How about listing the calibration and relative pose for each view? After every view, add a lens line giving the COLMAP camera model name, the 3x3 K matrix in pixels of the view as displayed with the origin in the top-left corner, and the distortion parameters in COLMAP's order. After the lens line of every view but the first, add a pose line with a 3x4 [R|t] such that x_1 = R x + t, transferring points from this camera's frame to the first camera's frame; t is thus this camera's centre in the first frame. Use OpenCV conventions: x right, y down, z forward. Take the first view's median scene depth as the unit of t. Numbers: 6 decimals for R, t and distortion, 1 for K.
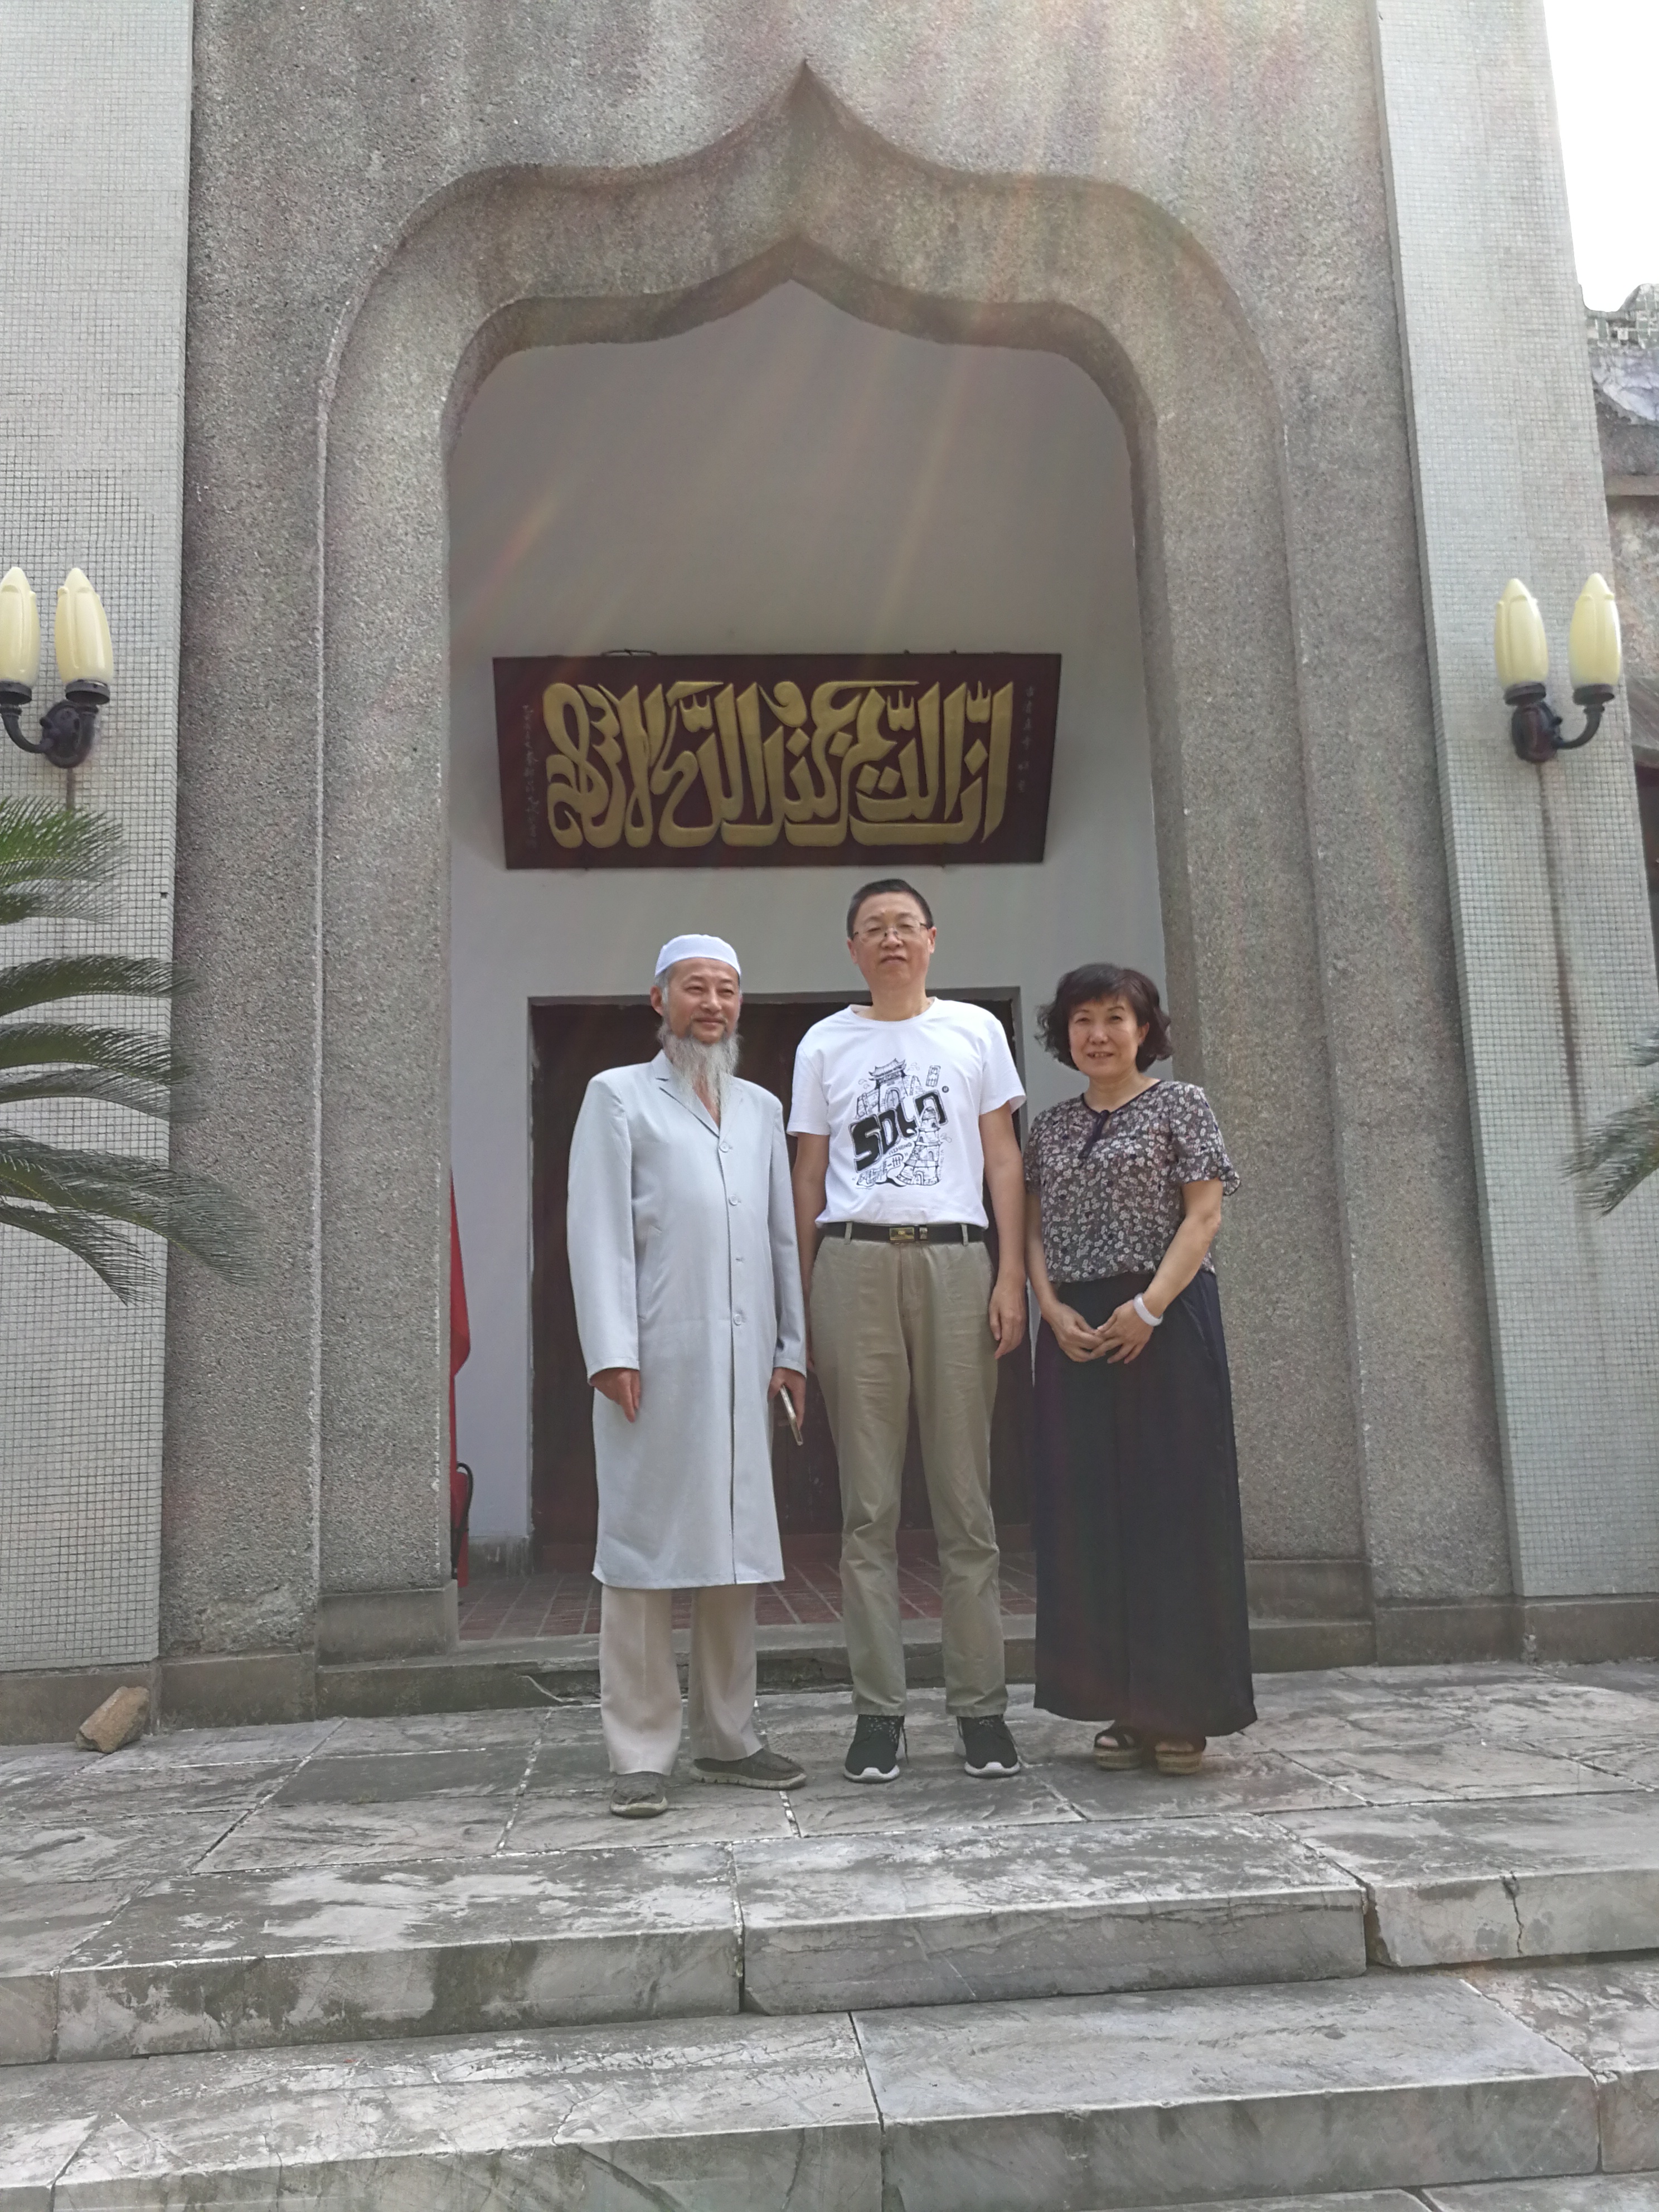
lens RADIAL K [[1751.8, 0, 836.3], [0, 1751.8, 1110.8], [0, 0, 1]] dist [0.015145, -0.007678]
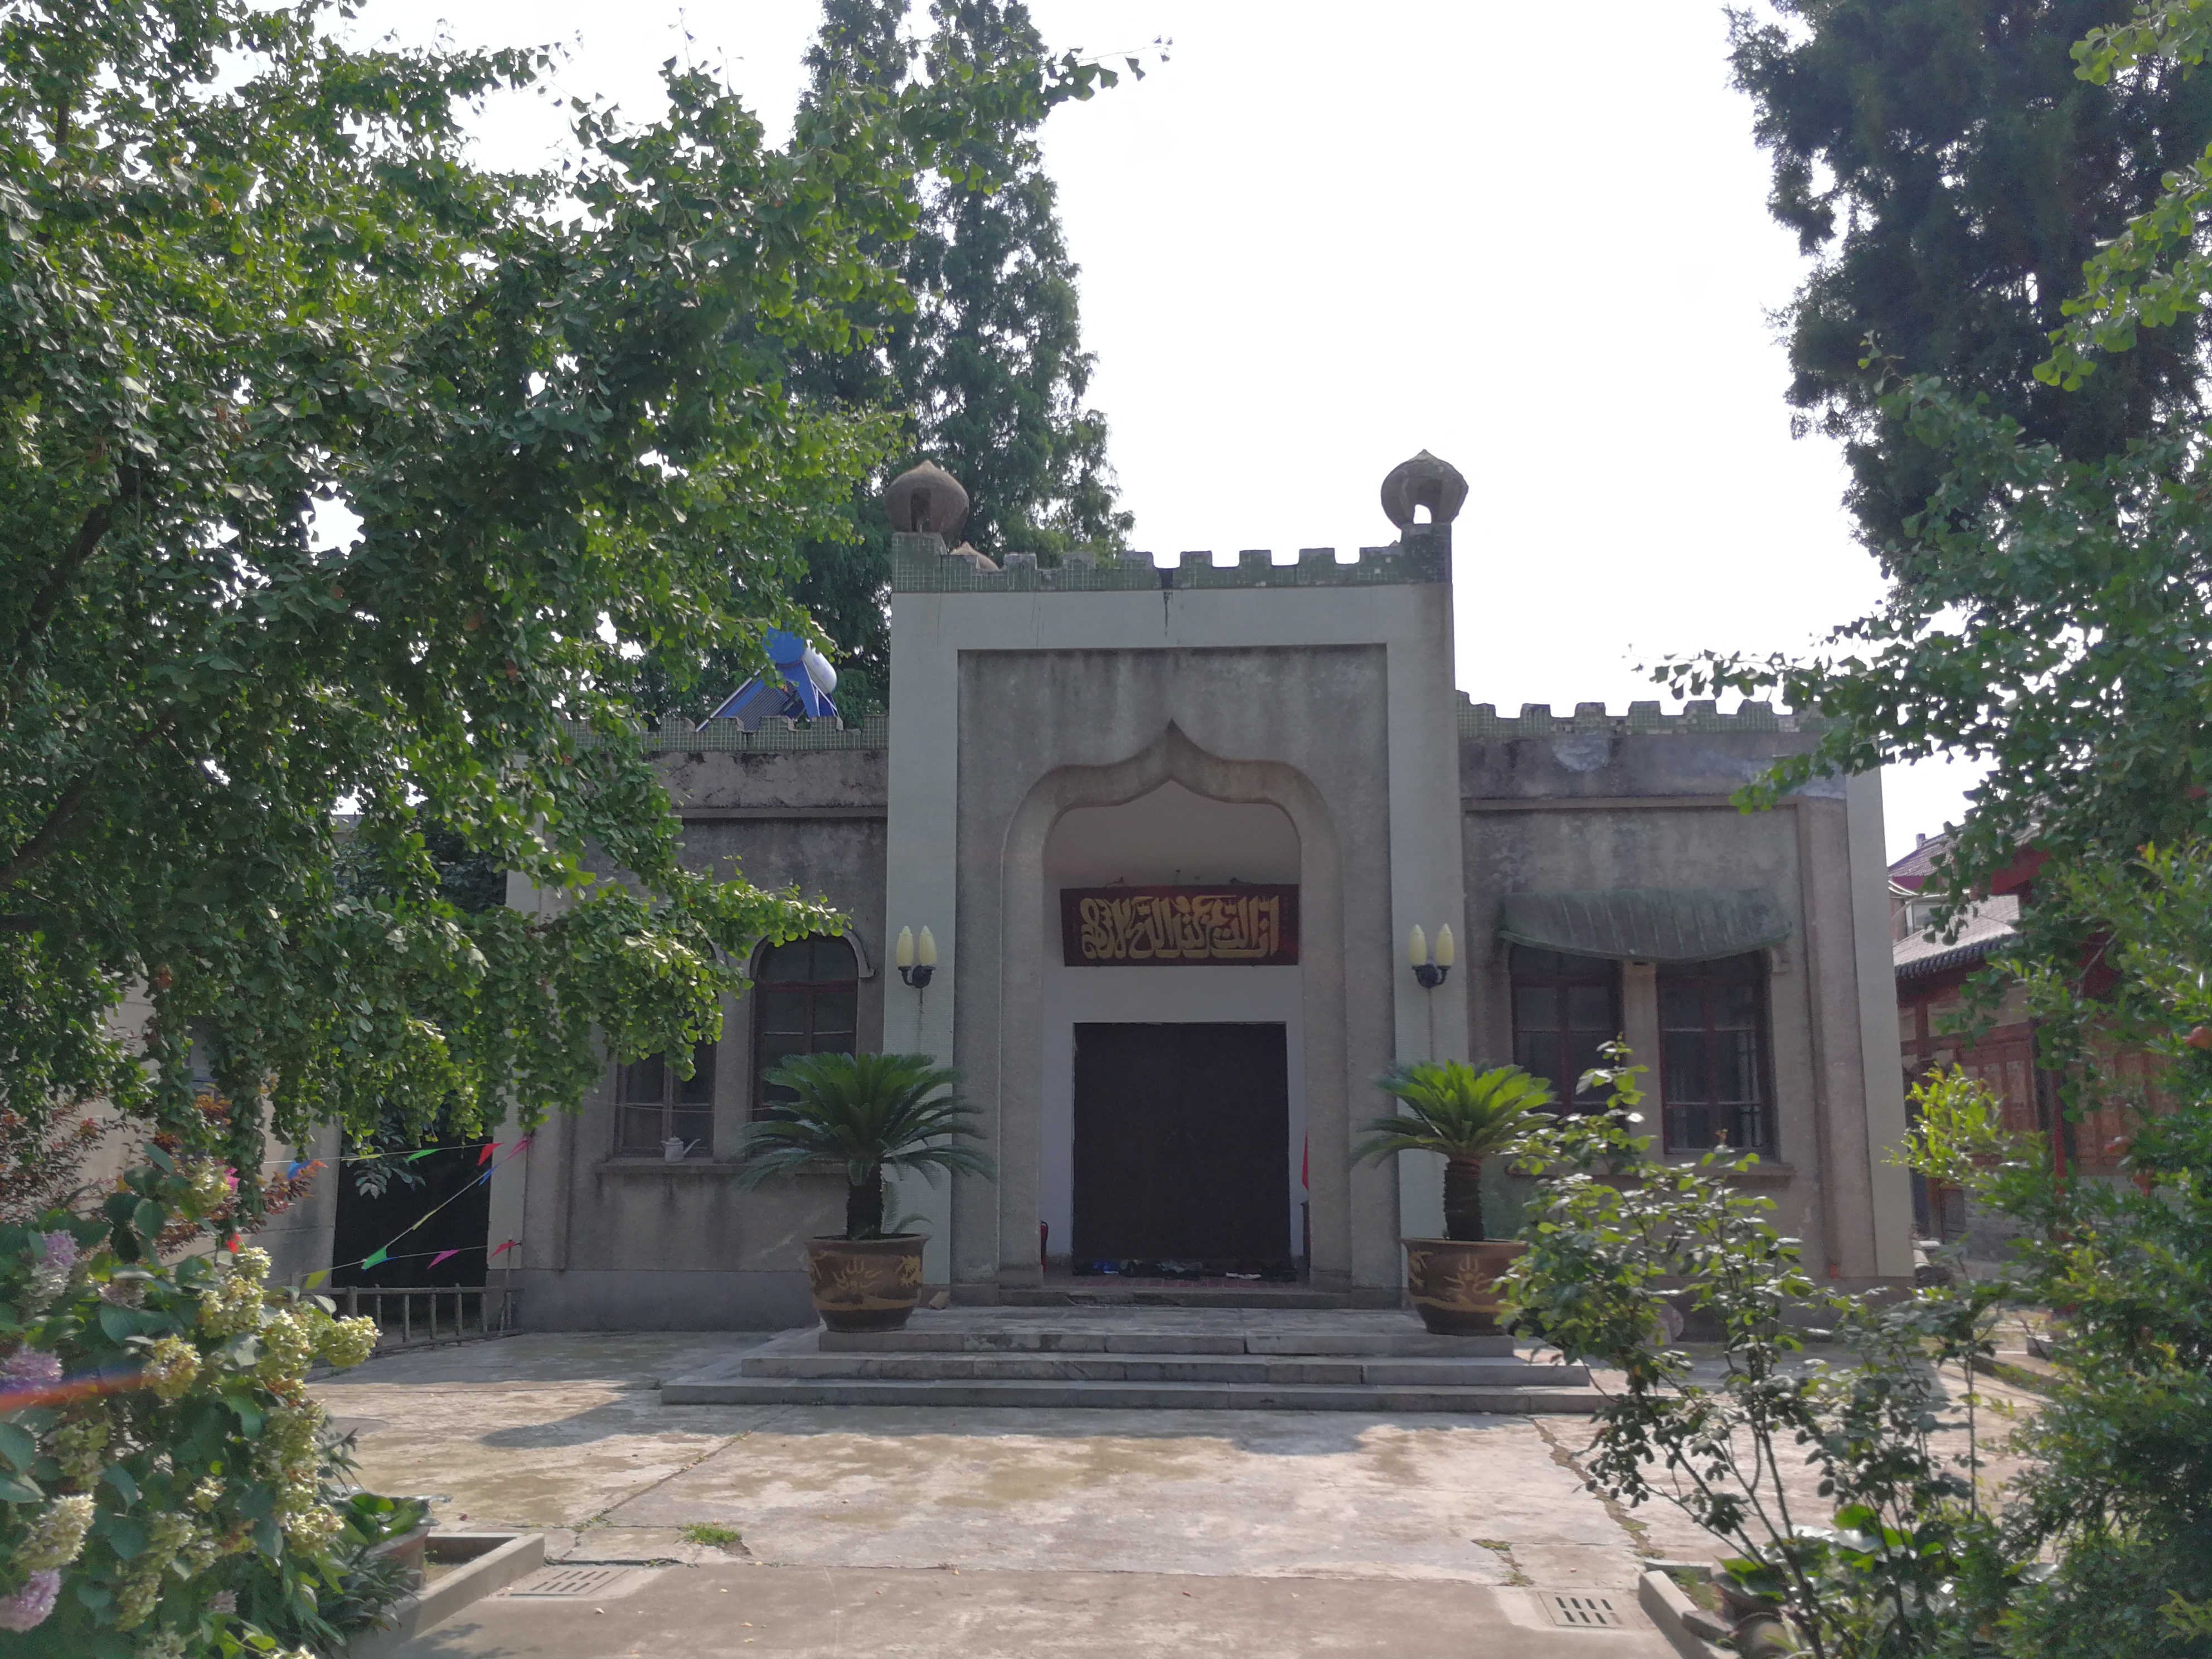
lens RADIAL K [[1751.8, 0, 1104.2], [0, 1751.8, 823.9], [0, 0, 1]] dist [0.015145, -0.007678]
pose [[0.985100, 0.007697, -0.171809, 0.273265], [-0.009949, 0.999875, -0.012252, -0.310018], [0.171693, 0.013779, 0.985054, -1.341962]]
